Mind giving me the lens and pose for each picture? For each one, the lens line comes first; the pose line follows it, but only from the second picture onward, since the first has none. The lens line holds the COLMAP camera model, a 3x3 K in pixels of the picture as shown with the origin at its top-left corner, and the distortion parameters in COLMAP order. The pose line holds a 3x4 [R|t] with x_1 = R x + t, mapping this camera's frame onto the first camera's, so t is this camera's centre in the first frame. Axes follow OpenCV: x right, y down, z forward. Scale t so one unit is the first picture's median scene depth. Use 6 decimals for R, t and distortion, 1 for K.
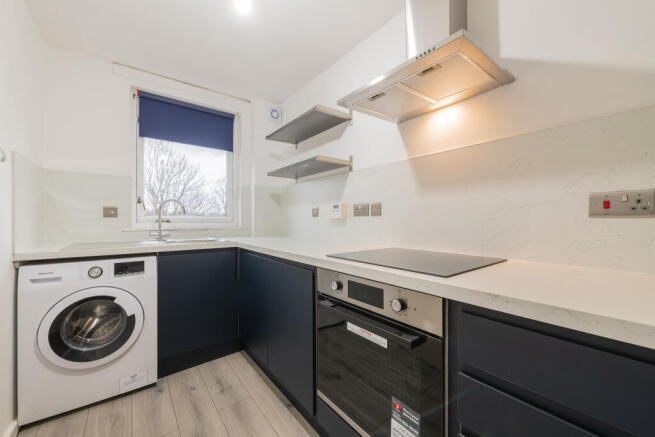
lens RADIAL K [[255.1, 0, 327.5], [0, 255.1, 218.5], [0, 0, 1]] dist [-0.001080, -0.000168]
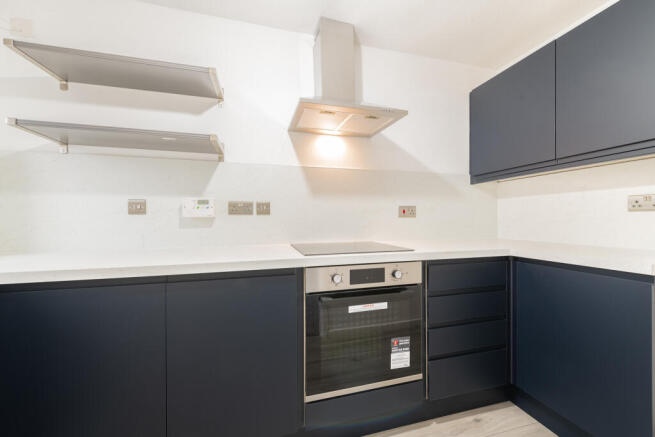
lens RADIAL K [[253.6, 0, 327.5], [0, 253.6, 218.5], [0, 0, 1]] dist [0.001226, -0.000150]
pose [[0.371428, 0.000843, 0.928462, -0.604841], [-0.000613, 1.000000, -0.000663, 0.004605], [-0.928462, -0.000323, 0.371428, 0.393351]]
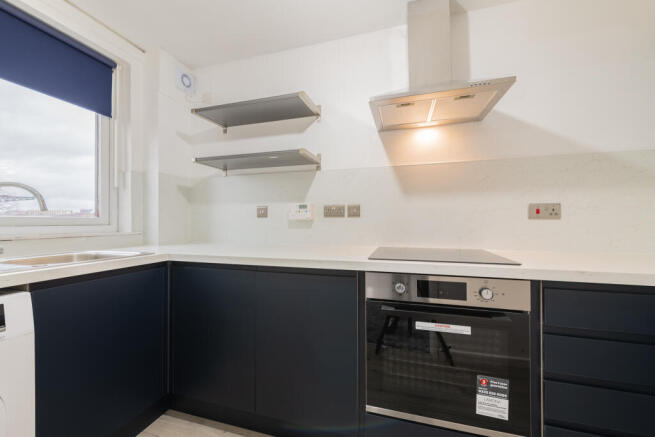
lens RADIAL K [[255.1, 0, 327.5], [0, 255.1, 218.5], [0, 0, 1]] dist [-0.001080, -0.000168]
pose [[0.812484, 0.006355, 0.582949, -0.472637], [-0.001977, 0.999965, -0.008146, 0.003600], [-0.582980, 0.005466, 0.812468, 0.226466]]
